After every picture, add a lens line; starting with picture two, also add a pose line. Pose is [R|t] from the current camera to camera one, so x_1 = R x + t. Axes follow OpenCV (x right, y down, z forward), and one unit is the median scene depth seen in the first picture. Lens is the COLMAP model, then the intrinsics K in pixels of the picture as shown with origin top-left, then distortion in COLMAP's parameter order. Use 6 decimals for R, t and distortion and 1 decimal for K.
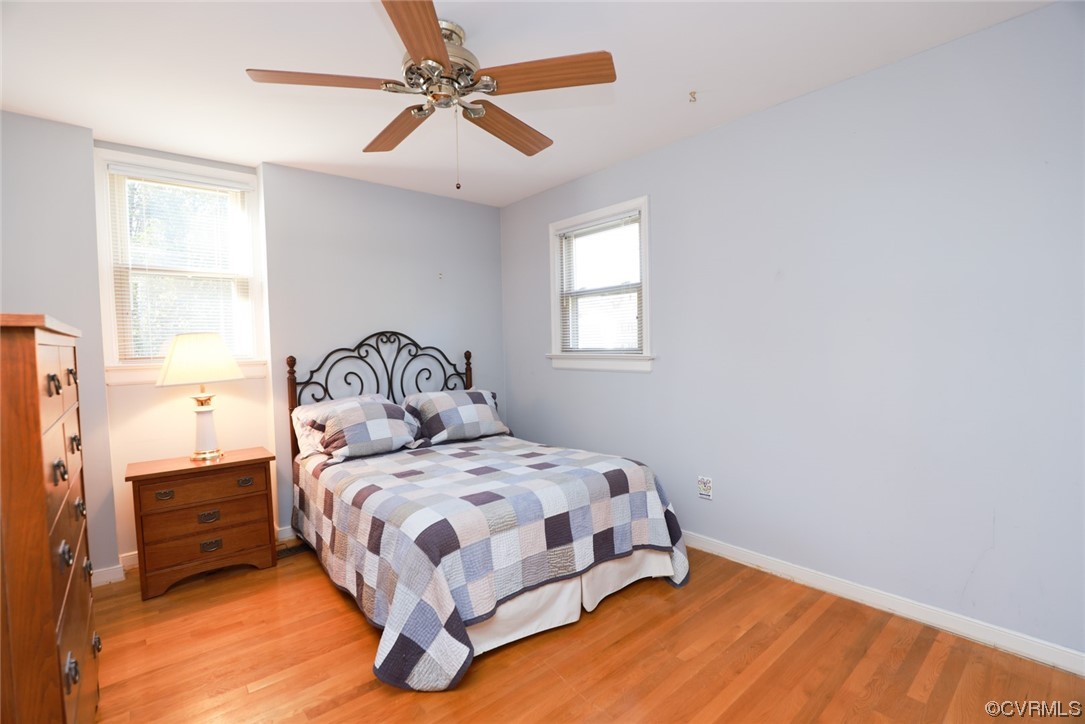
lens RADIAL K [[496.2, 0, 545.8], [0, 496.2, 362.8], [0, 0, 1]] dist [-0.034672, 0.005577]
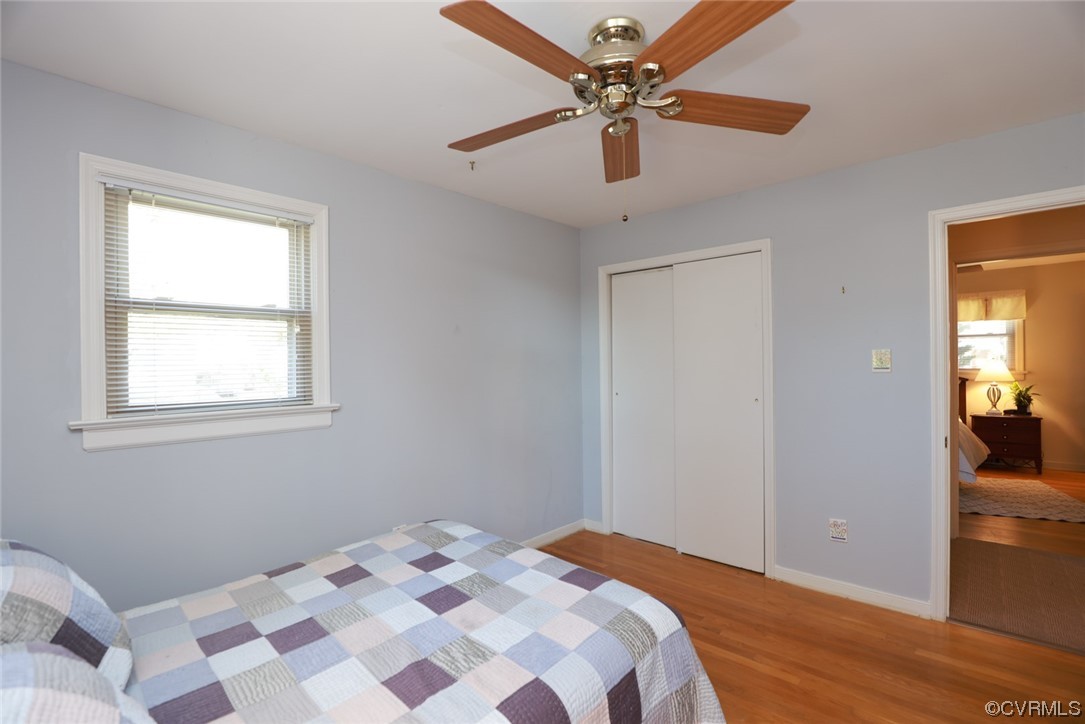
lens RADIAL K [[496.2, 0, 547.9], [0, 496.2, 362.0], [0, 0, 1]] dist [-0.034672, 0.005577]
pose [[-0.116060, 0.023797, 0.992957, -0.586127], [0.057514, 0.998196, -0.017200, -0.047886], [-0.991576, 0.055113, -0.117220, 0.706497]]
